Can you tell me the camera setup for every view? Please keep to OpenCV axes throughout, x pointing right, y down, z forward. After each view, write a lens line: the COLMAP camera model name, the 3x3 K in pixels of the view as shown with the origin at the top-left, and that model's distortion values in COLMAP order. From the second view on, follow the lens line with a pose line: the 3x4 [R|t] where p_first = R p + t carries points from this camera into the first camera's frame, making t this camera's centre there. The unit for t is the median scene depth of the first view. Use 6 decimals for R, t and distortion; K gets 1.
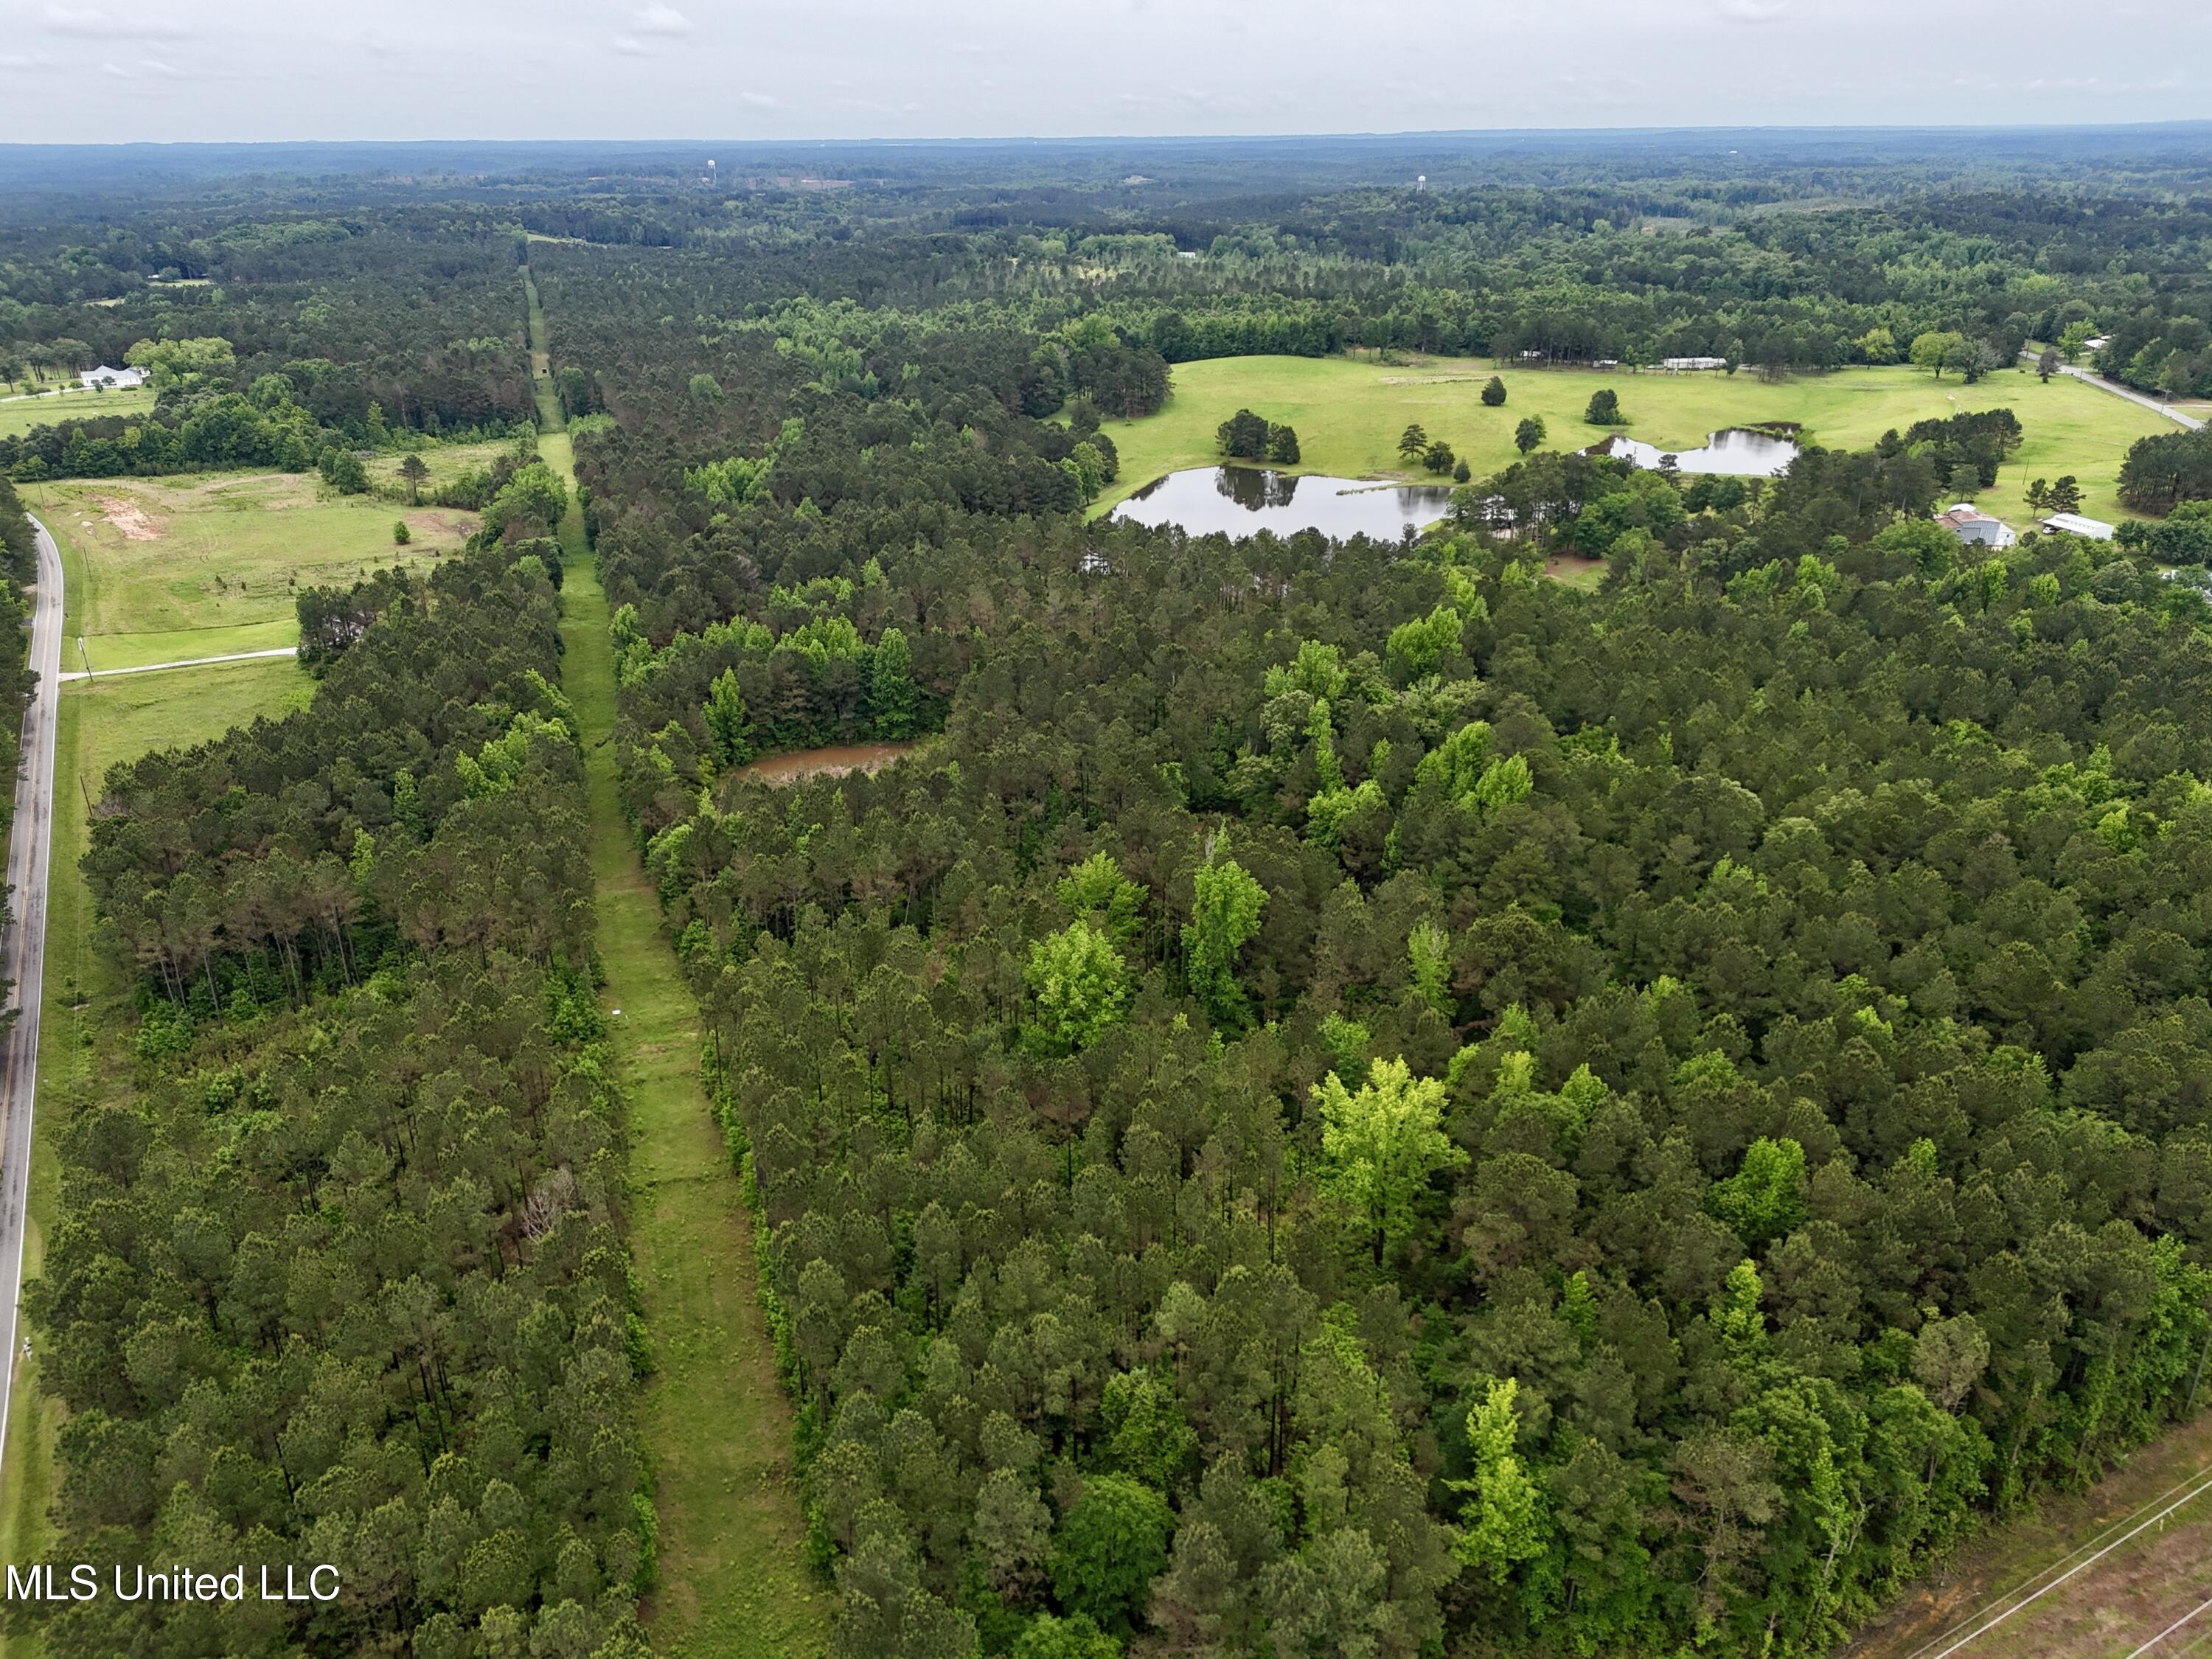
lens RADIAL K [[1637.4, 0, 1107.0], [0, 1637.4, 843.4], [0, 0, 1]] dist [0.082812, -0.083832]
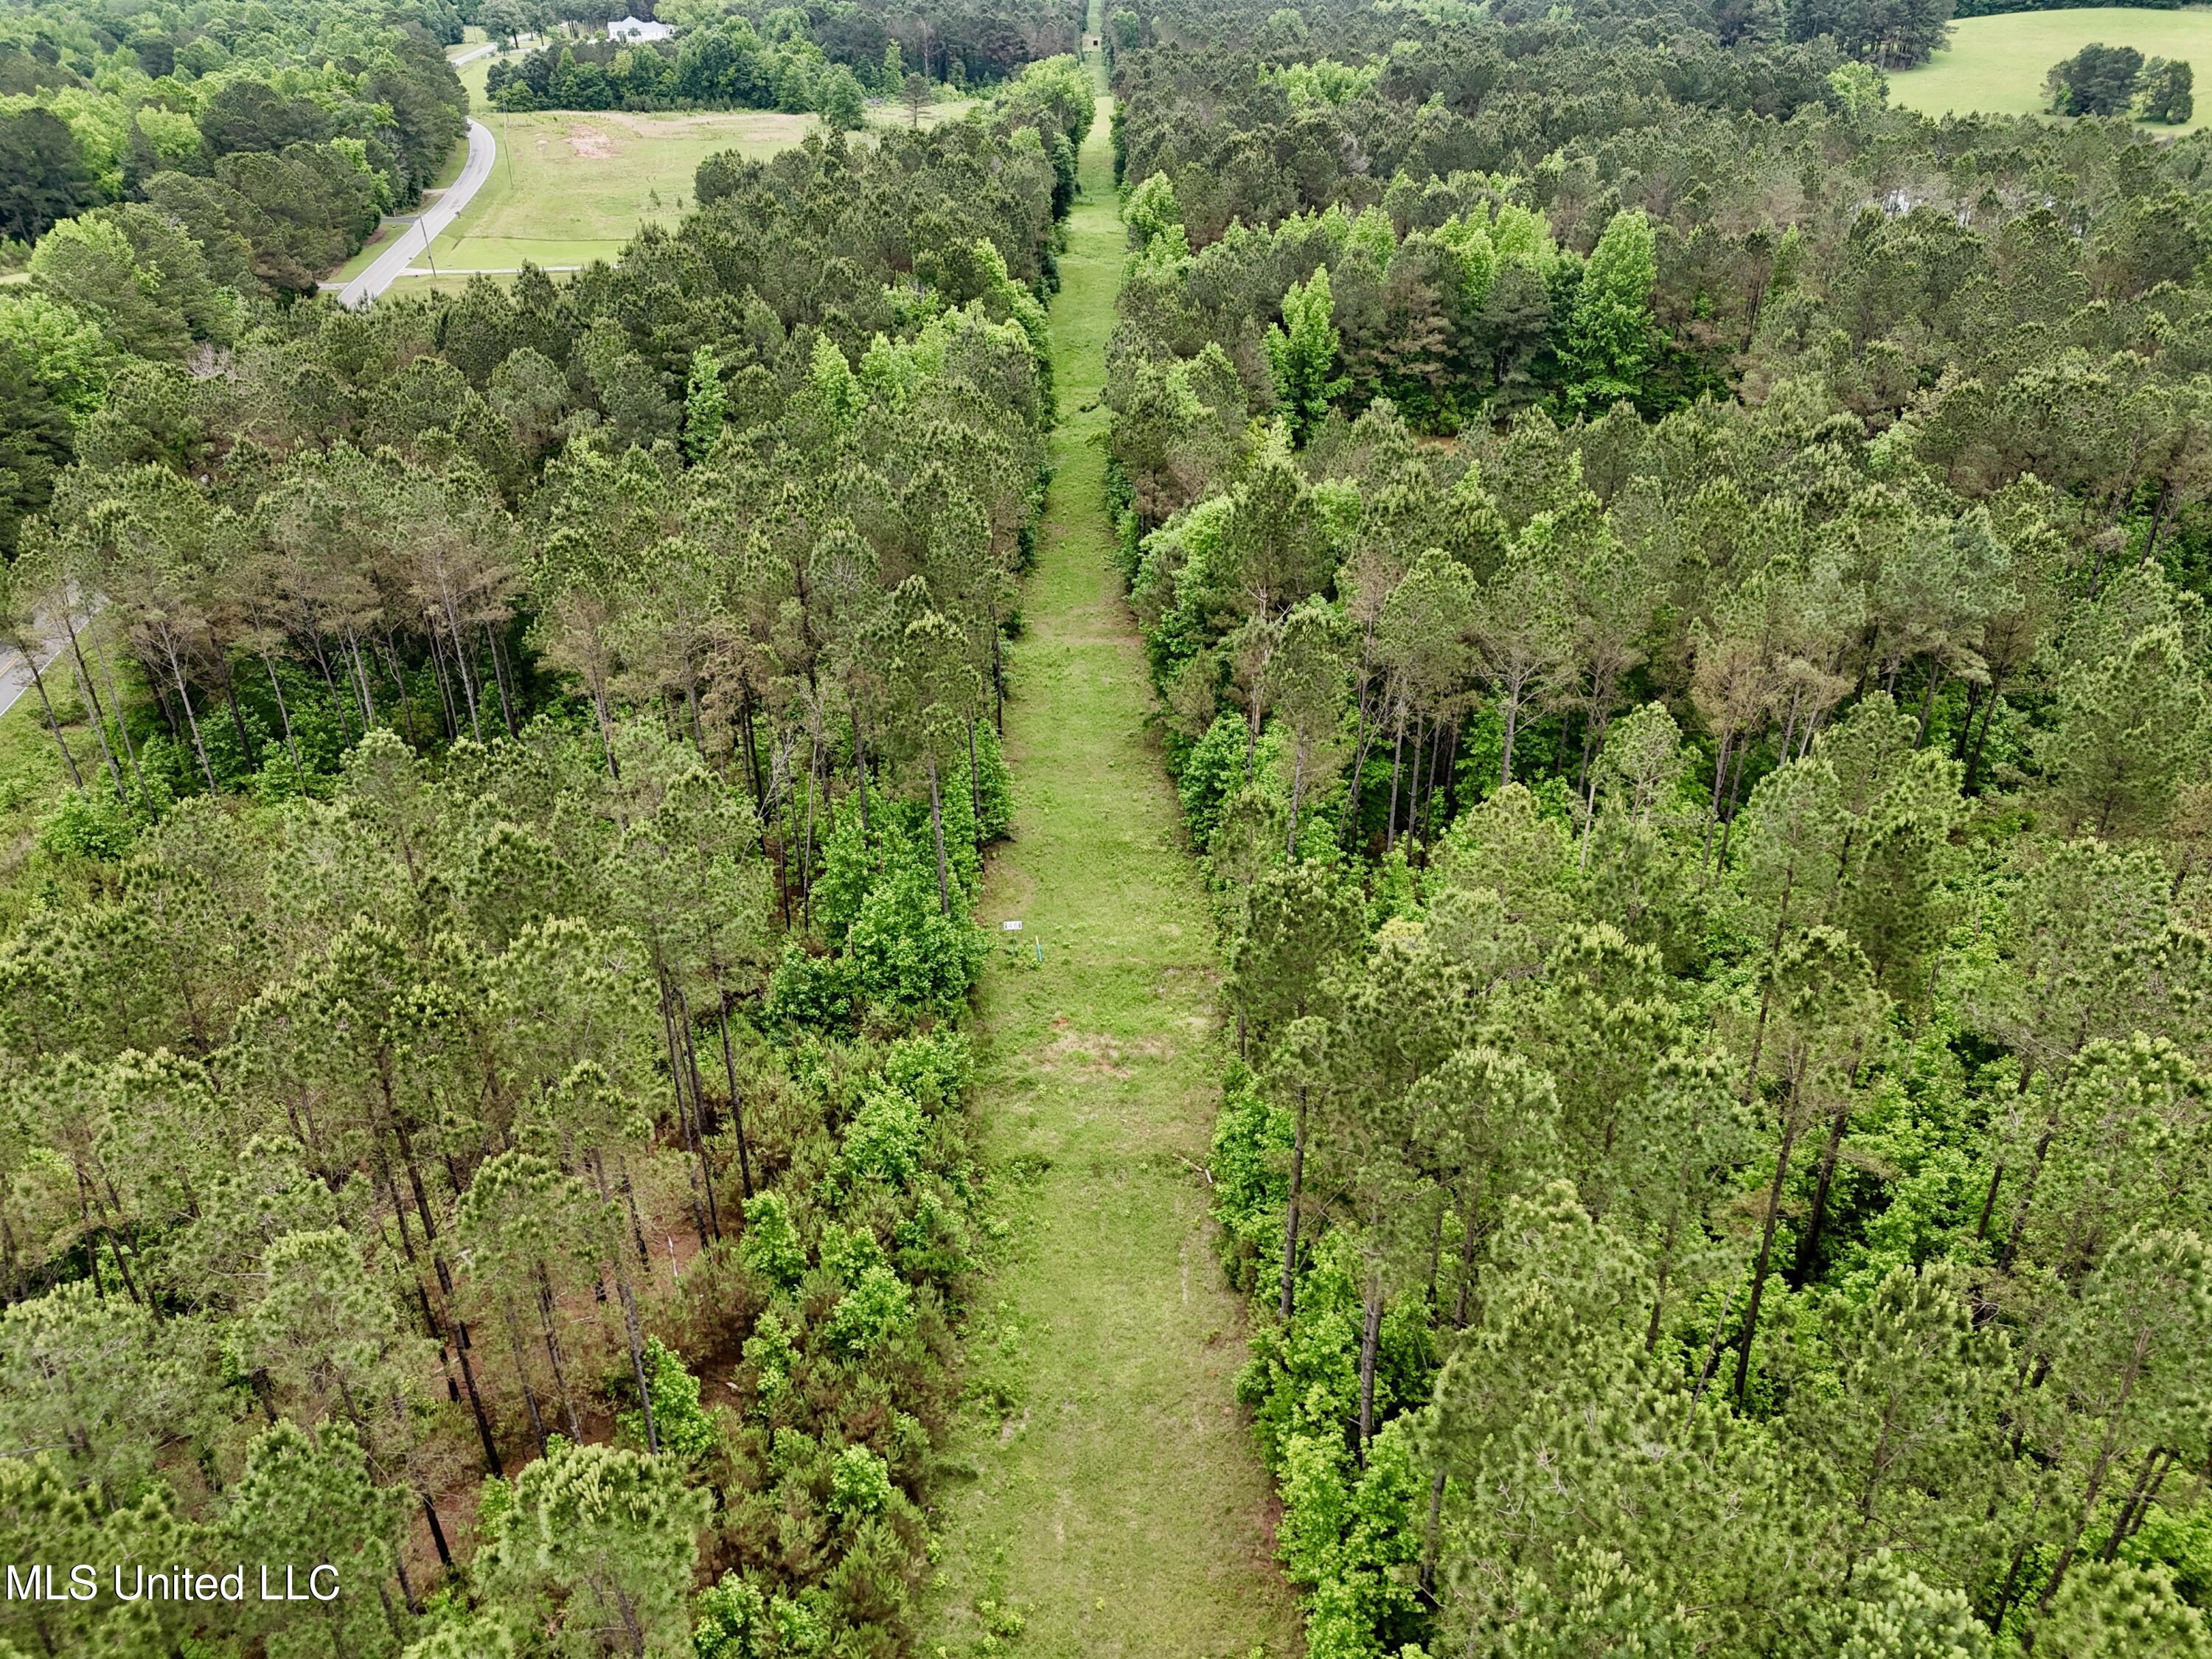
lens RADIAL K [[1637.4, 0, 1107.0], [0, 1637.4, 843.4], [0, 0, 1]] dist [0.082812, -0.083832]
pose [[0.950712, 0.145545, -0.273794, -0.118367], [-0.114715, 0.985438, 0.125512, 0.022179], [0.288074, -0.087918, 0.953564, 0.436546]]
